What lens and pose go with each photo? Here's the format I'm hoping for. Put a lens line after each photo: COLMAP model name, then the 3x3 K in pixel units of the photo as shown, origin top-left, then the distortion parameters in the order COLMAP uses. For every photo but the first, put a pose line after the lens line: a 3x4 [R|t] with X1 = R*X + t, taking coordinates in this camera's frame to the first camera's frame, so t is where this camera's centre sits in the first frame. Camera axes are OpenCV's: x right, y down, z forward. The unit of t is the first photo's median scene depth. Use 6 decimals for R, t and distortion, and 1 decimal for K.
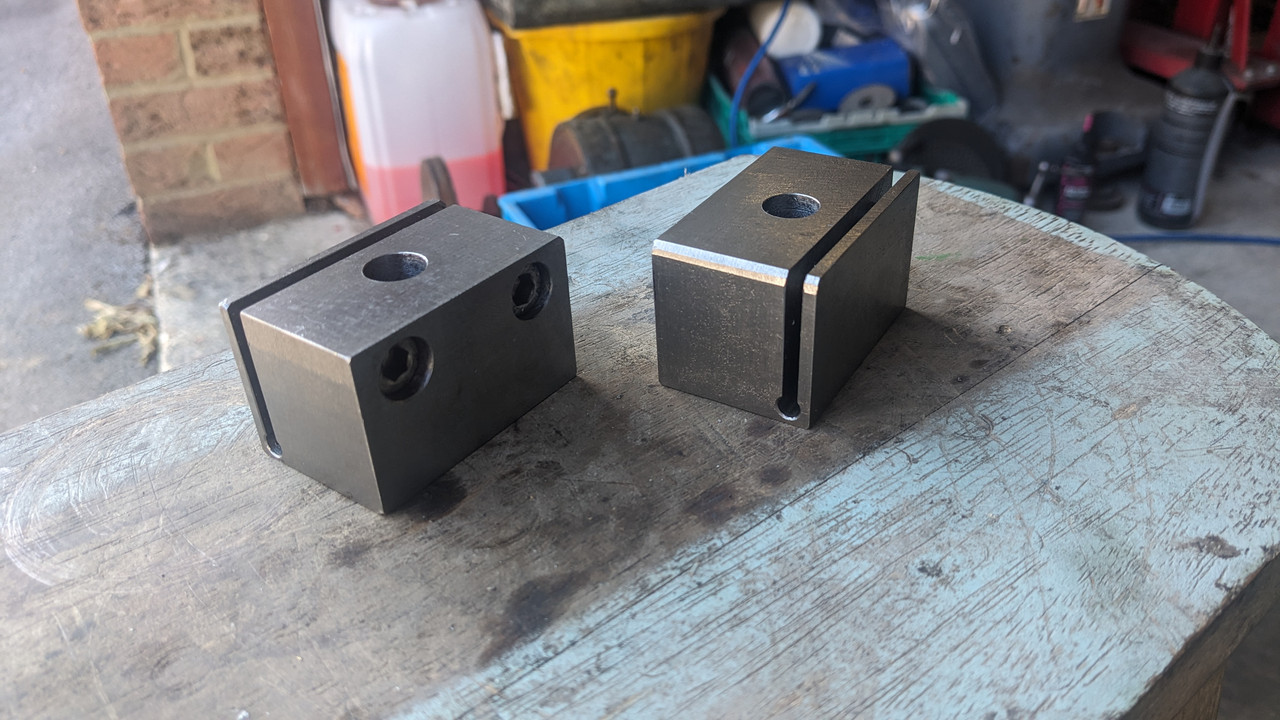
lens RADIAL K [[1049.1, 0, 648.1], [0, 1049.1, 360.8], [0, 0, 1]] dist [0.075051, -0.209291]
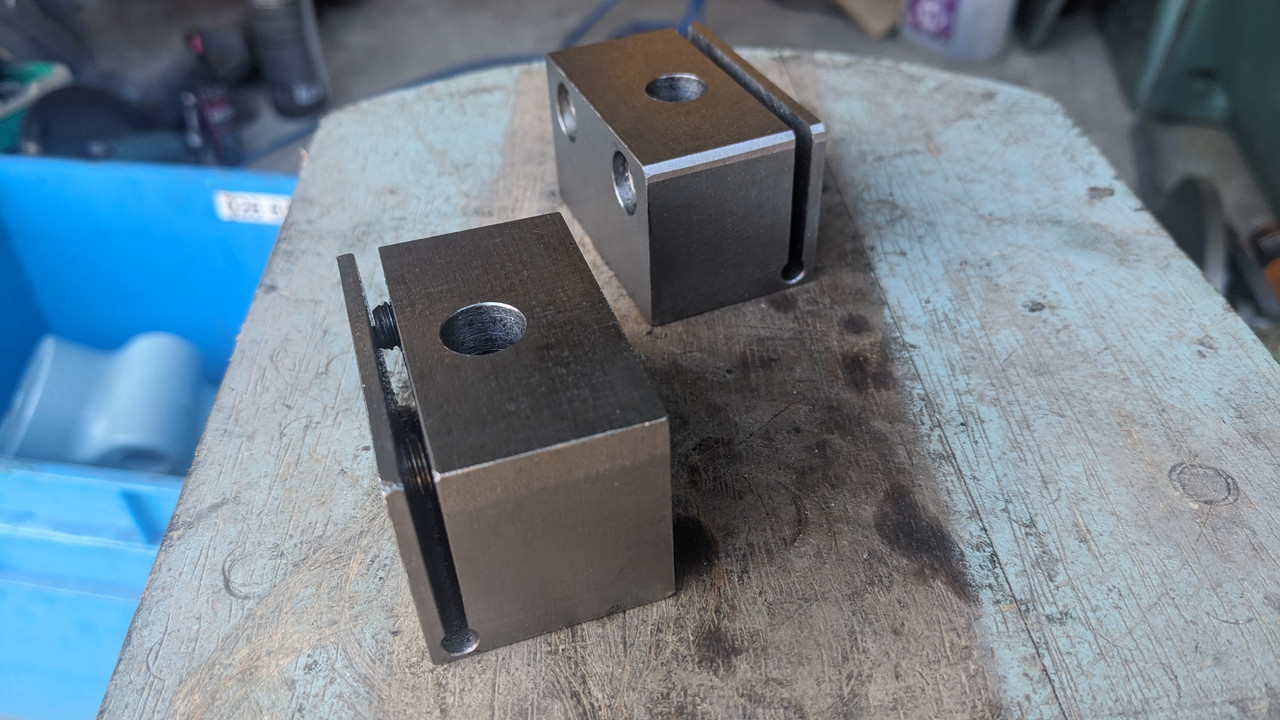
lens RADIAL K [[1049.1, 0, 648.1], [0, 1049.1, 360.8], [0, 0, 1]] dist [0.075051, -0.209291]
pose [[0.589378, -0.499795, 0.634695, -0.731509], [0.453836, 0.854802, 0.251687, -0.230245], [-0.668331, 0.139709, 0.730627, 0.438974]]
